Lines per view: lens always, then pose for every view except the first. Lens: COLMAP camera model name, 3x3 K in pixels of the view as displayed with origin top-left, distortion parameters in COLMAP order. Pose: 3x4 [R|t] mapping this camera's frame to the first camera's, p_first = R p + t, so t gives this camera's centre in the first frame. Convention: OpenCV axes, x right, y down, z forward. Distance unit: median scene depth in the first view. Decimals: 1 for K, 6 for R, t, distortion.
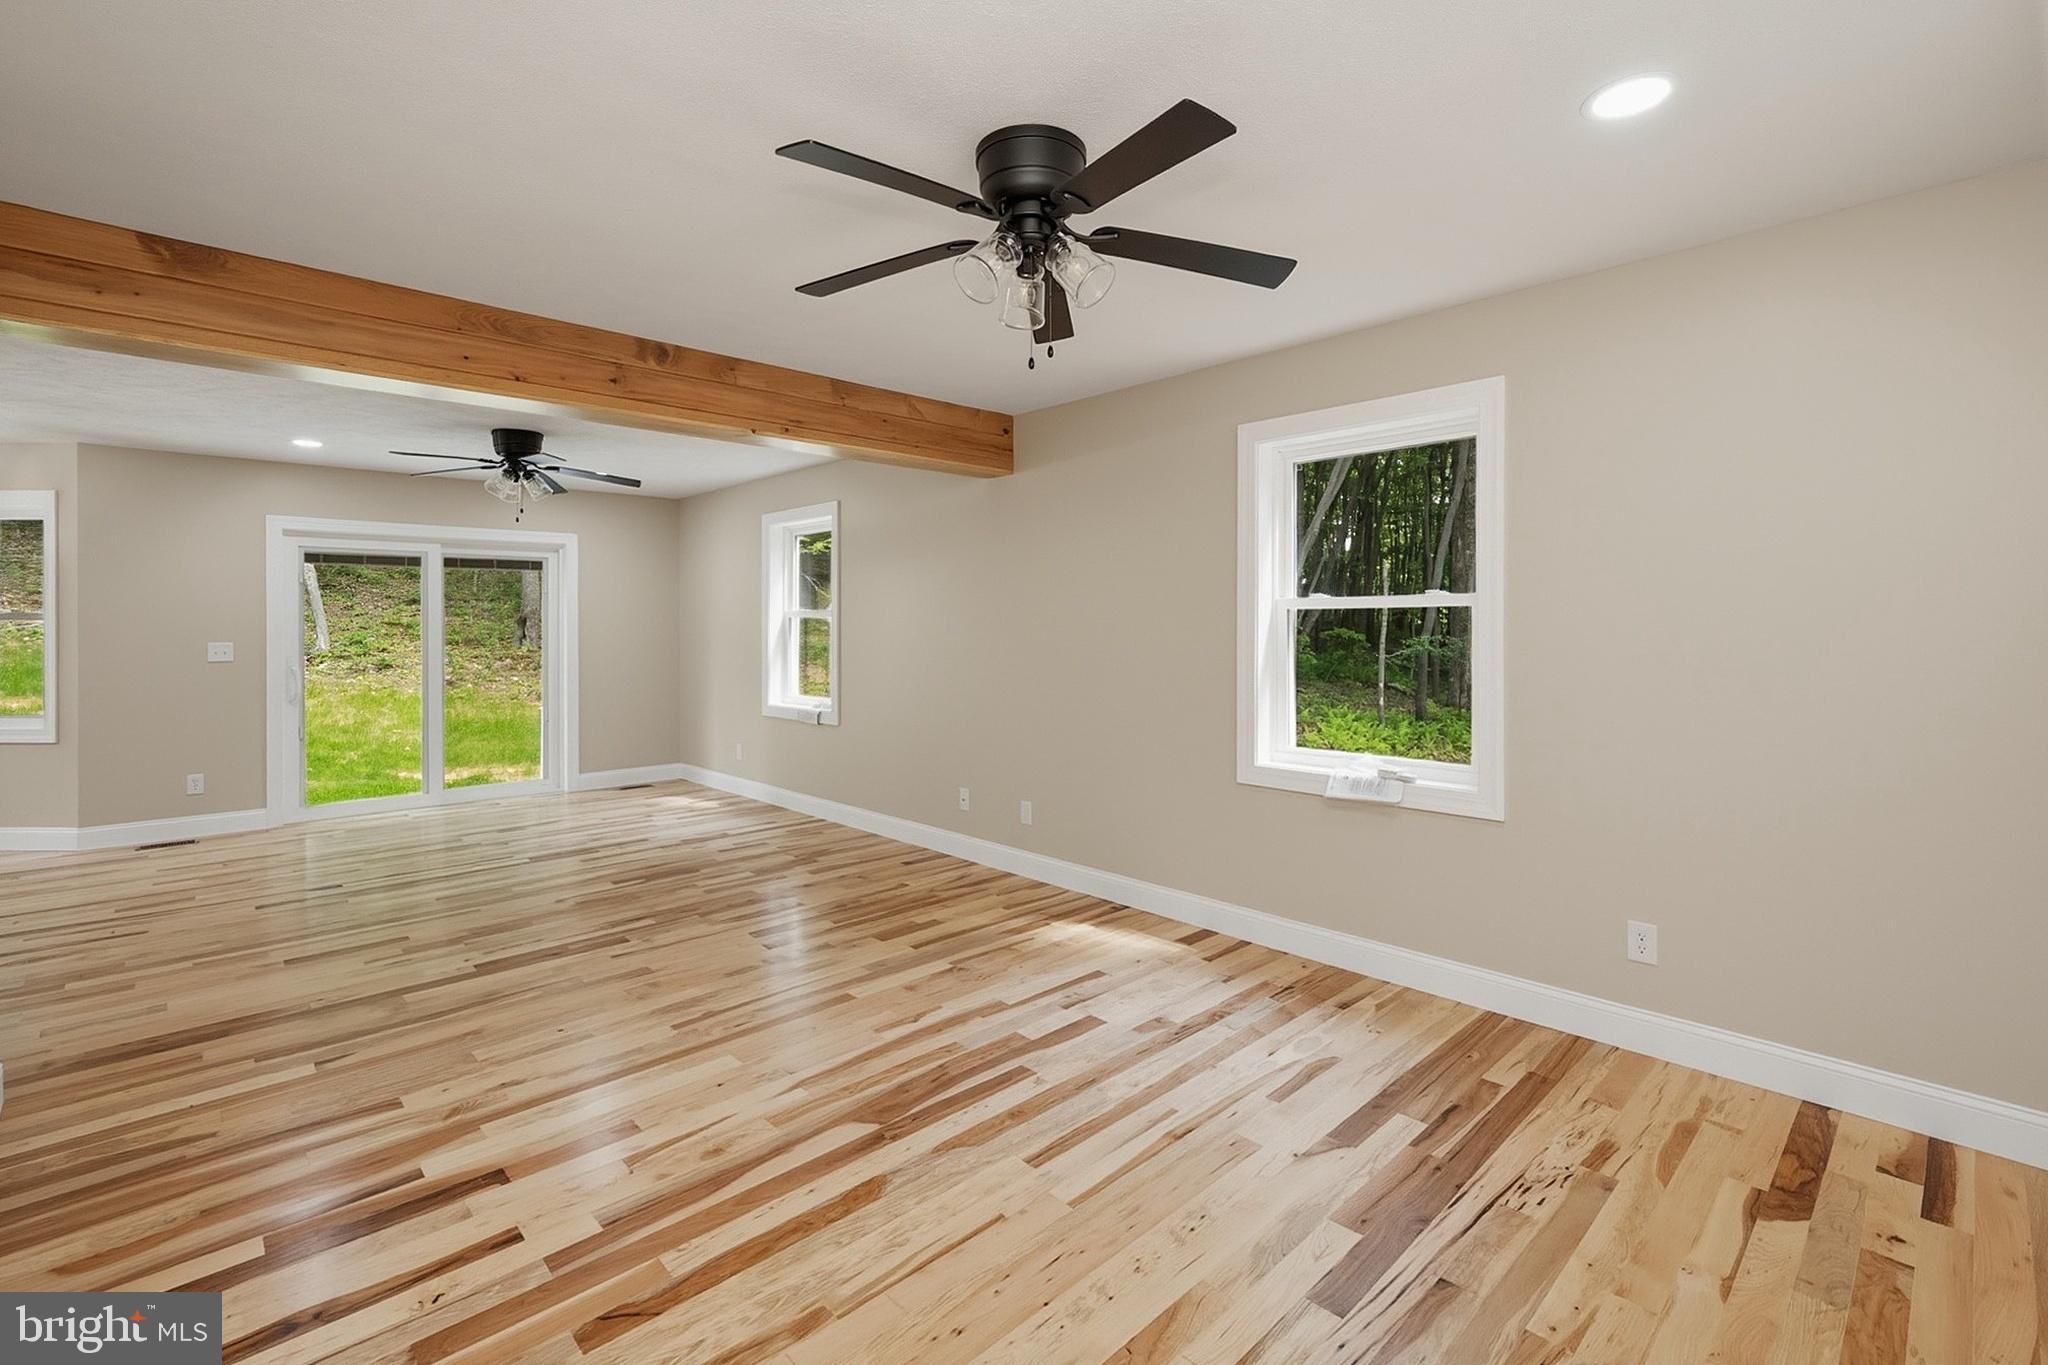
lens RADIAL K [[876.2, 0, 1057.9], [0, 876.2, 626.4], [0, 0, 1]] dist [-0.000849, -0.000070]
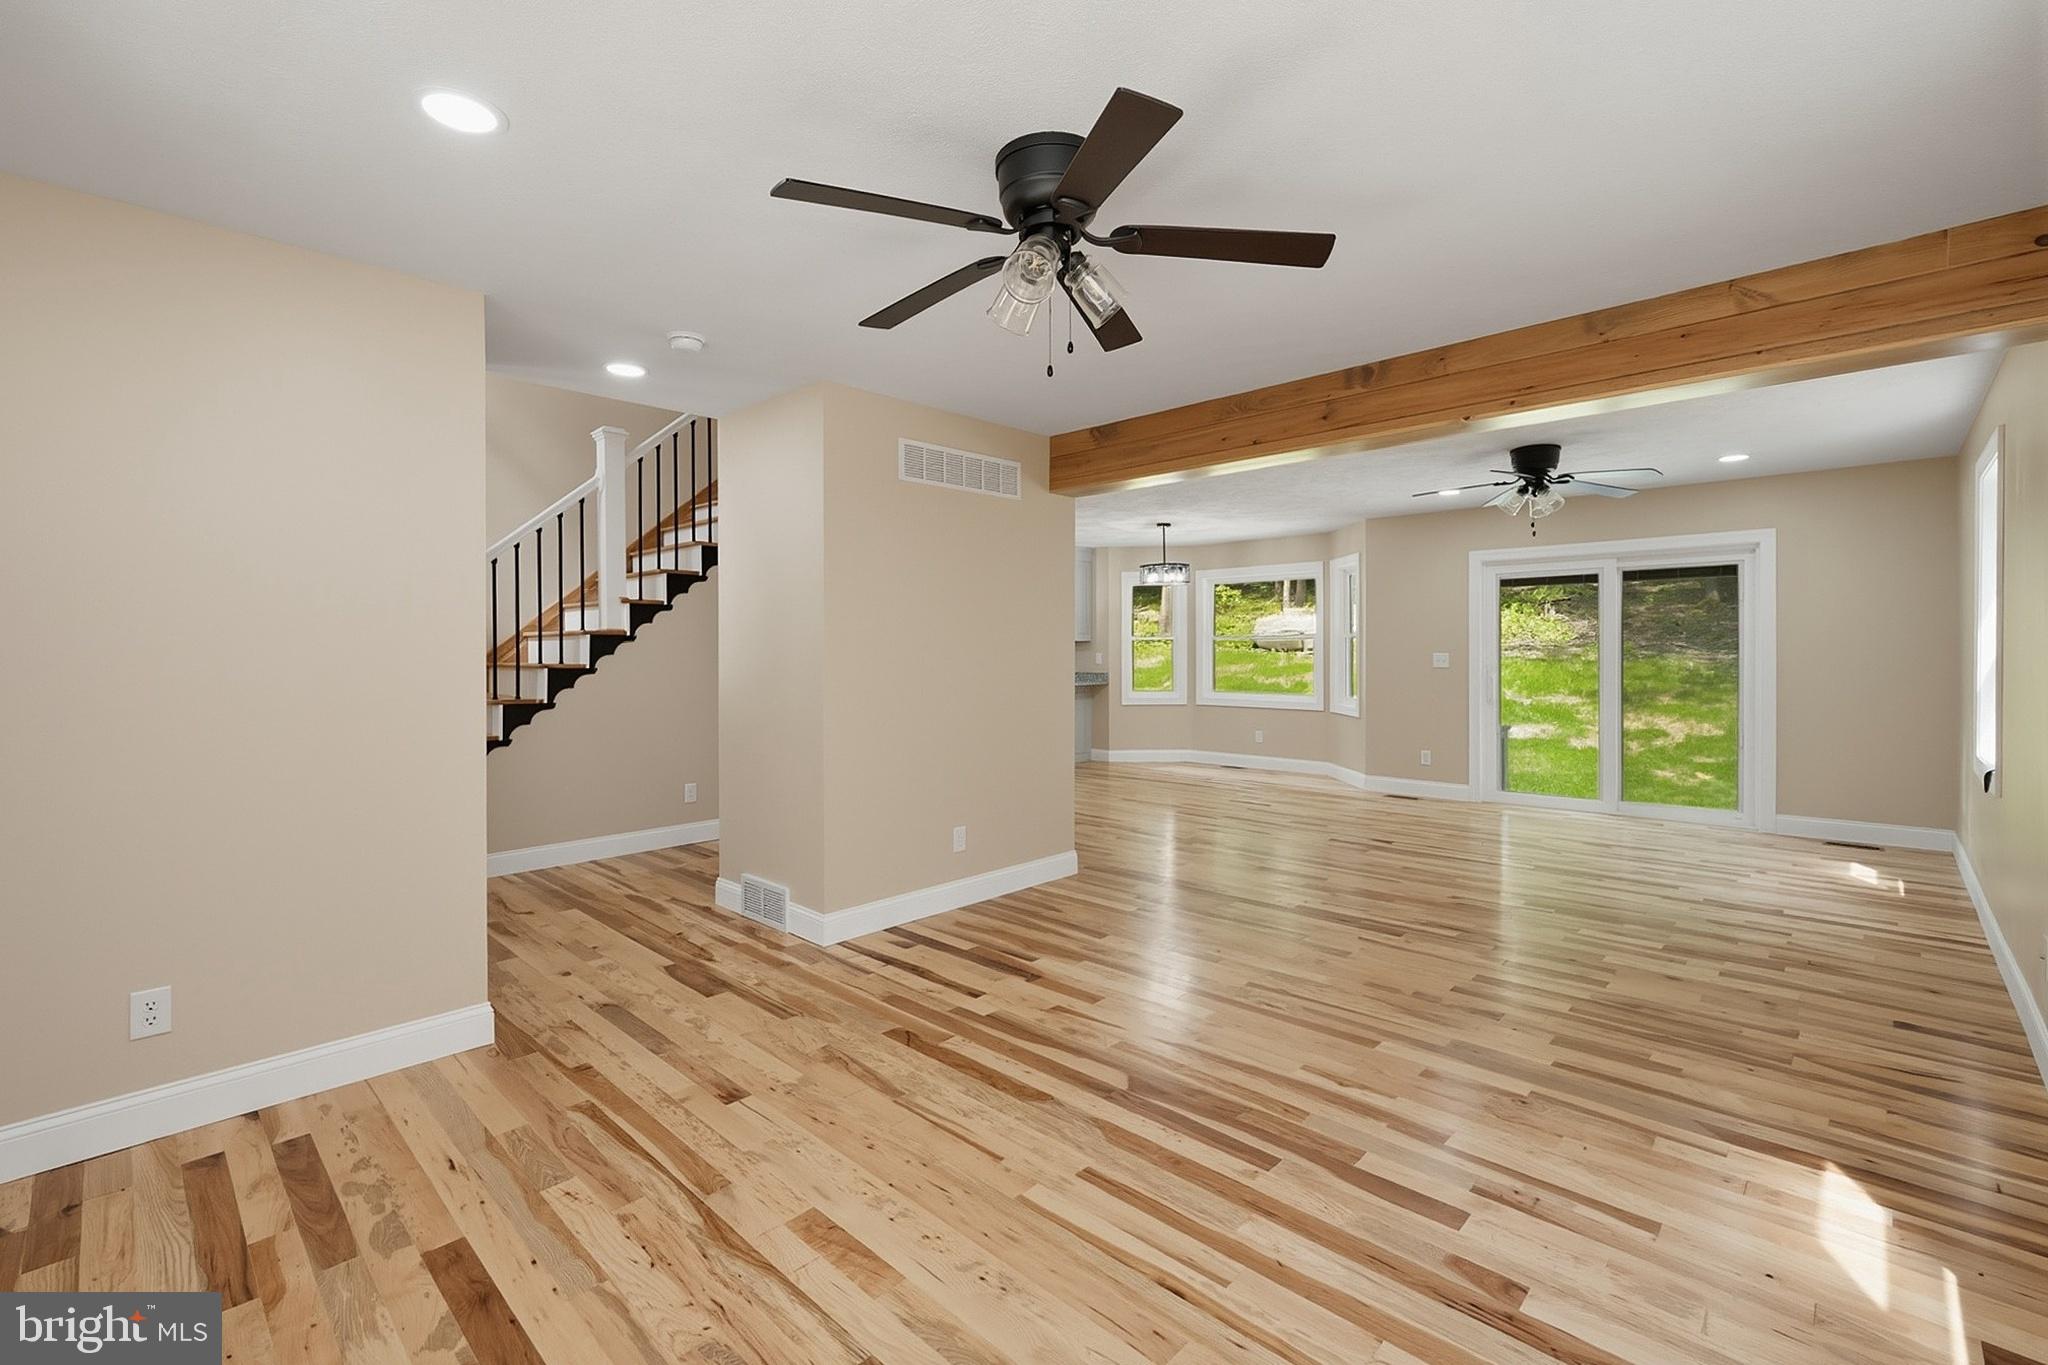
lens RADIAL K [[871.9, 0, 1017.6], [0, 871.9, 661.3], [0, 0, 1]] dist [-0.001058, -0.000106]
pose [[0.051297, 0.016060, -0.998554, 0.673117], [0.005298, 0.999852, 0.016353, 0.012070], [0.998669, -0.006129, 0.051205, 0.626318]]
